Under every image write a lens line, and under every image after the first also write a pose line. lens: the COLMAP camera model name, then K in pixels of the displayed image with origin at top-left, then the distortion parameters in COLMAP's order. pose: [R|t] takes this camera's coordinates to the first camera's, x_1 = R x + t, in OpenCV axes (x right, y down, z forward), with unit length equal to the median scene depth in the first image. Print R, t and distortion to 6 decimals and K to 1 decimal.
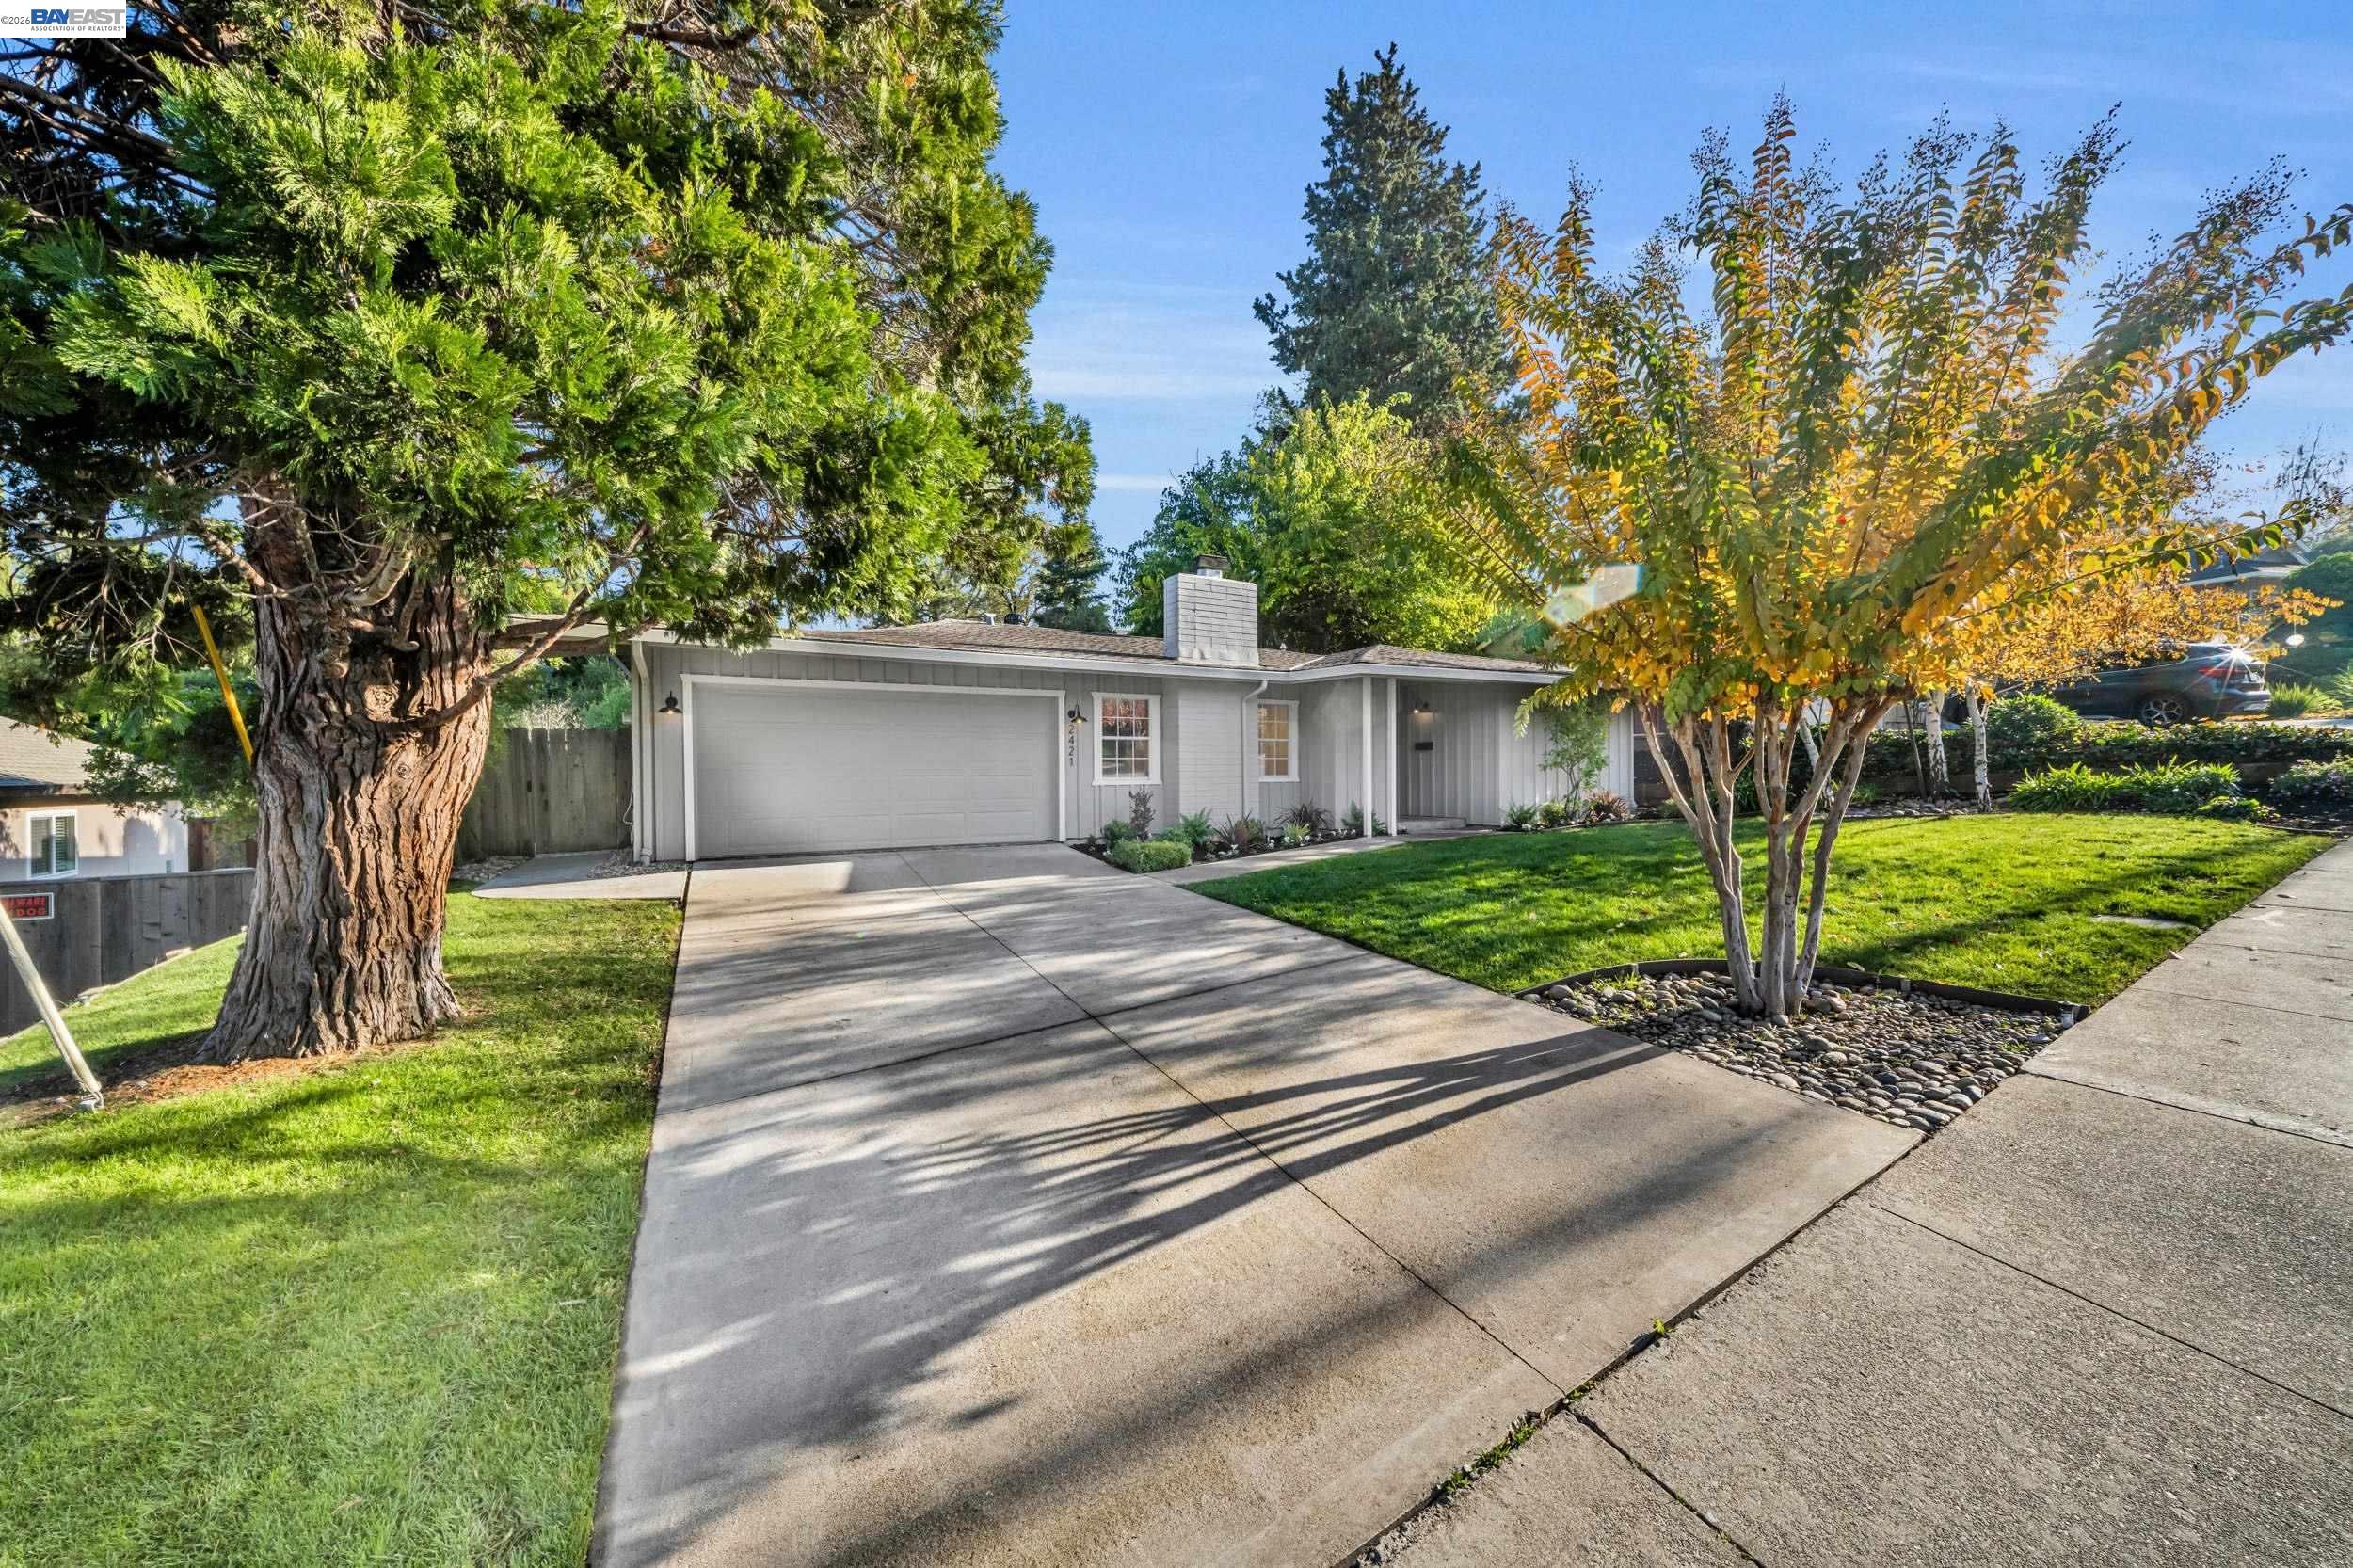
lens RADIAL K [[806.8, 0, 1186.6], [0, 806.8, 776.0], [0, 0, 1]] dist [0.002547, 0.000079]
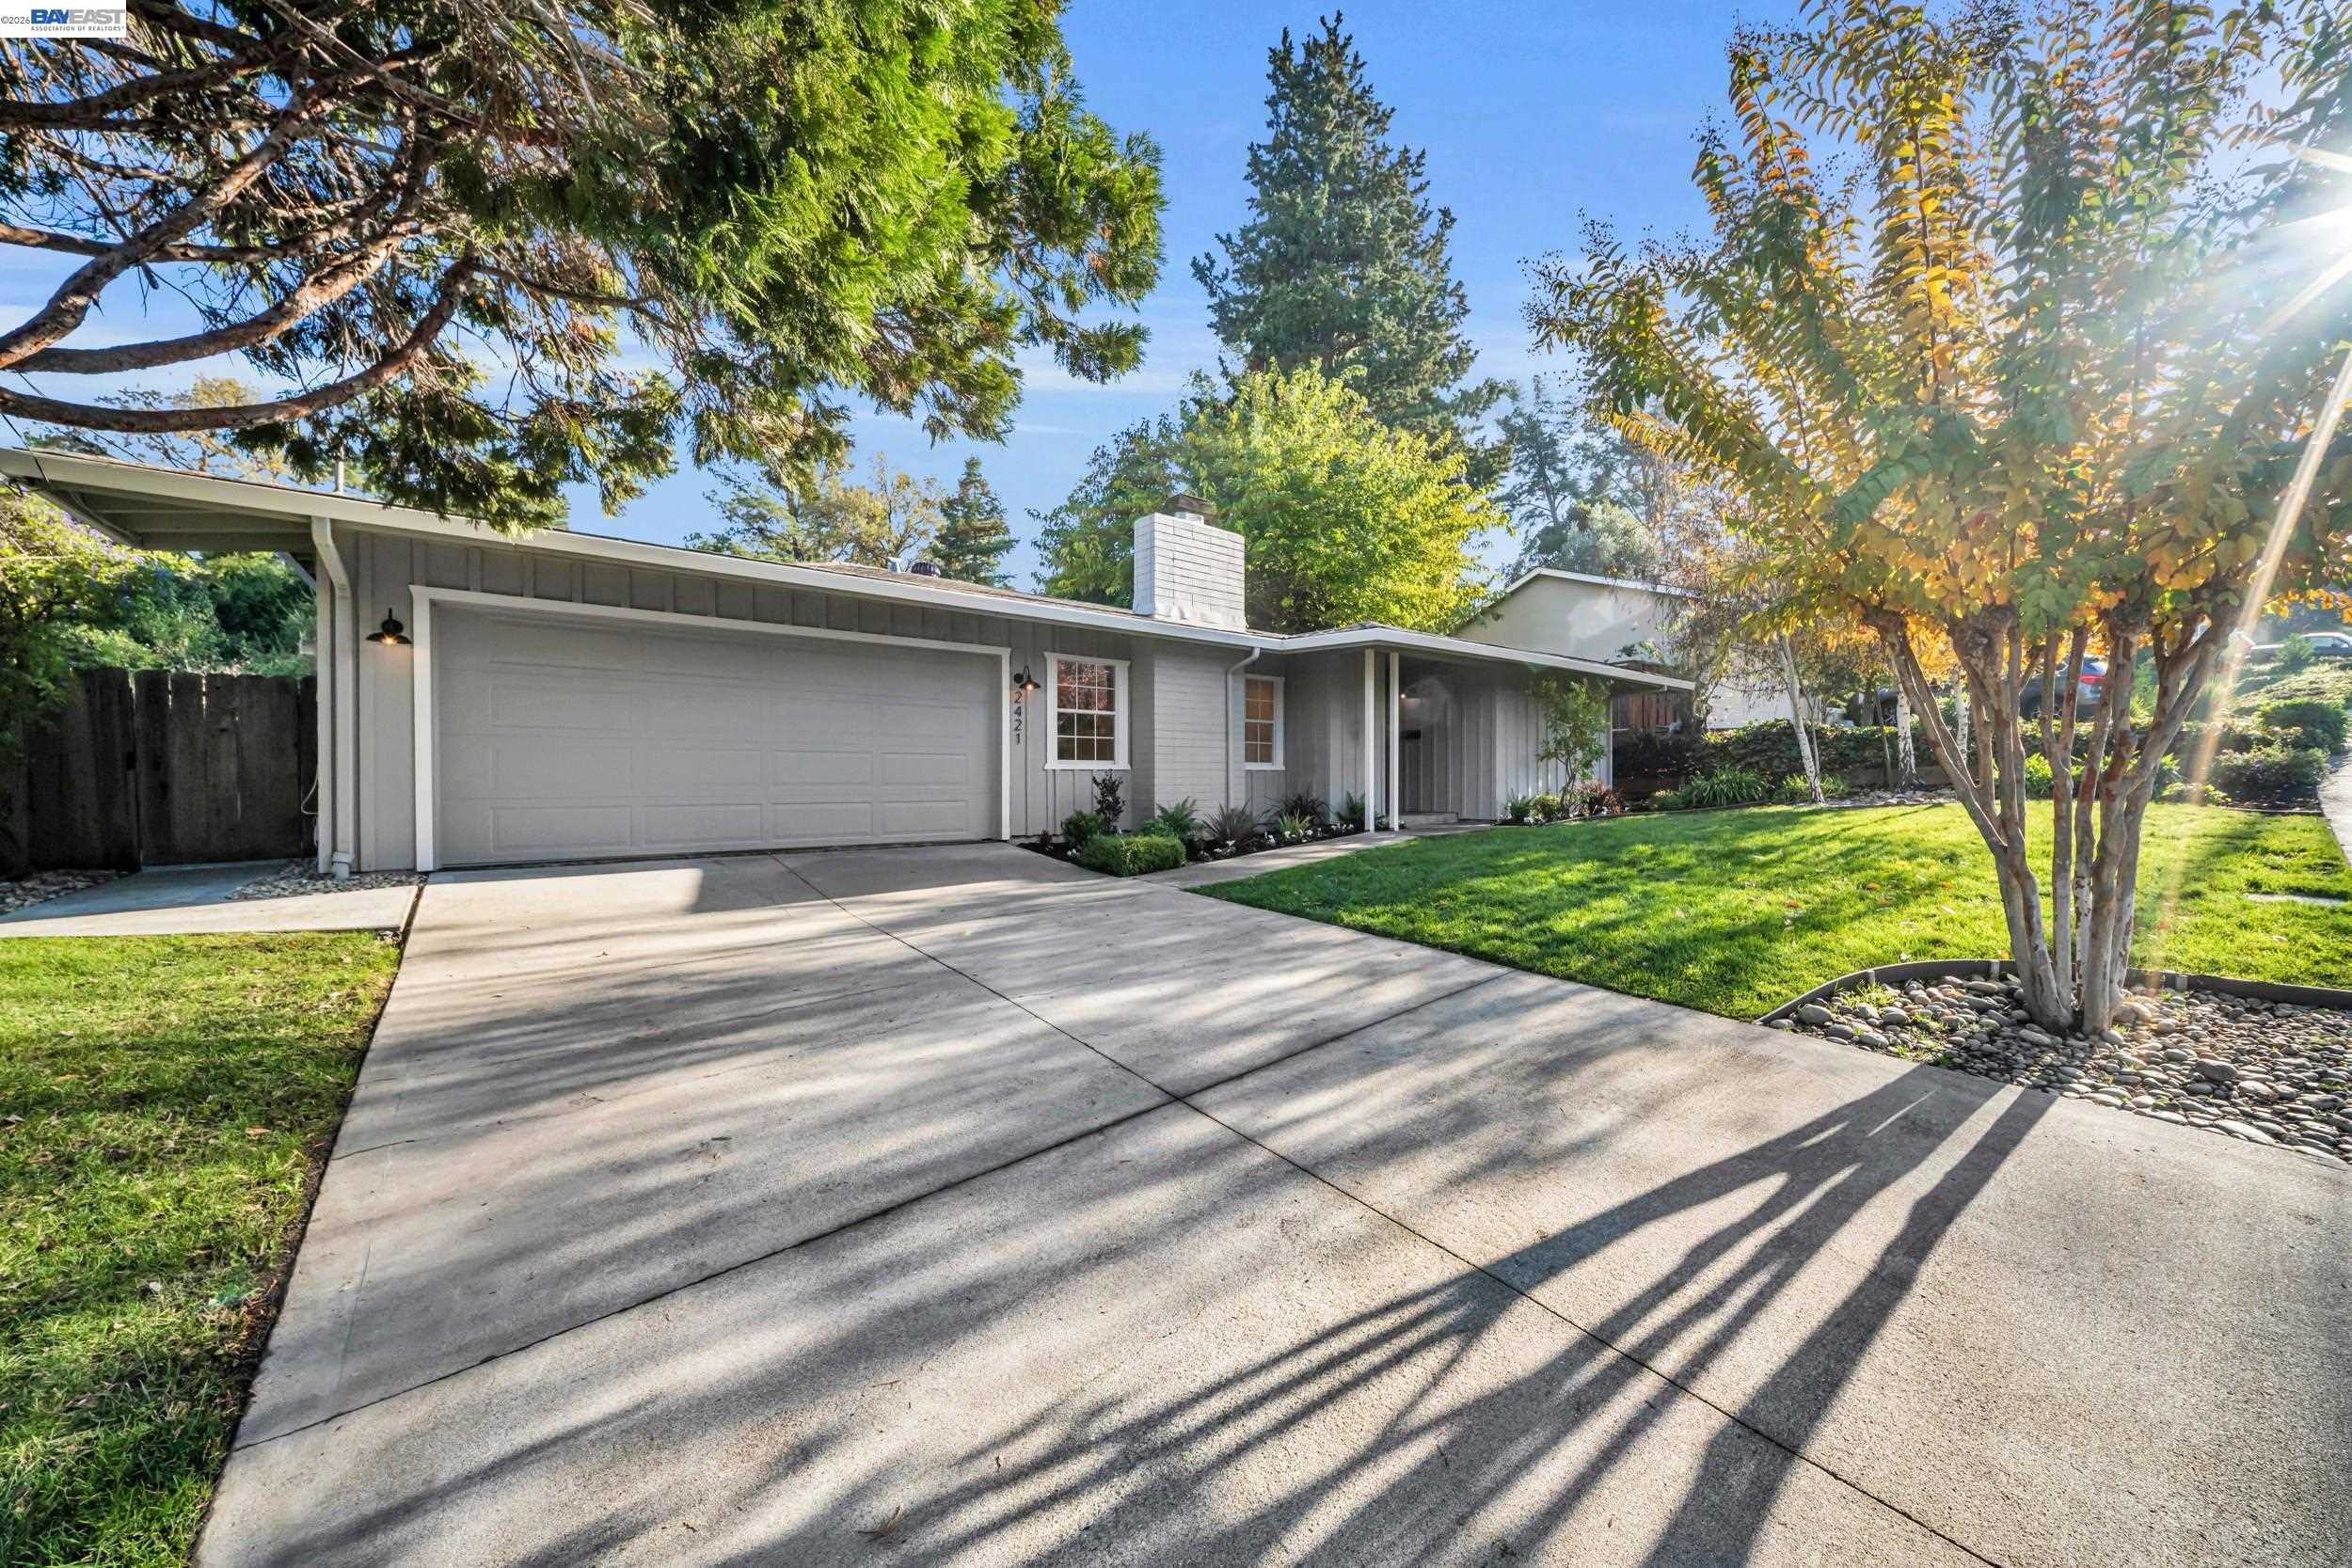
lens RADIAL K [[836.8, 0, 1292.7], [0, 836.8, 781.4], [0, 0, 1]] dist [0.001477, -0.000785]
pose [[0.972725, 0.006789, 0.231863, -0.133074], [-0.006951, 0.999976, -0.000120, 0.042350], [-0.231859, -0.001495, 0.972748, 0.266656]]
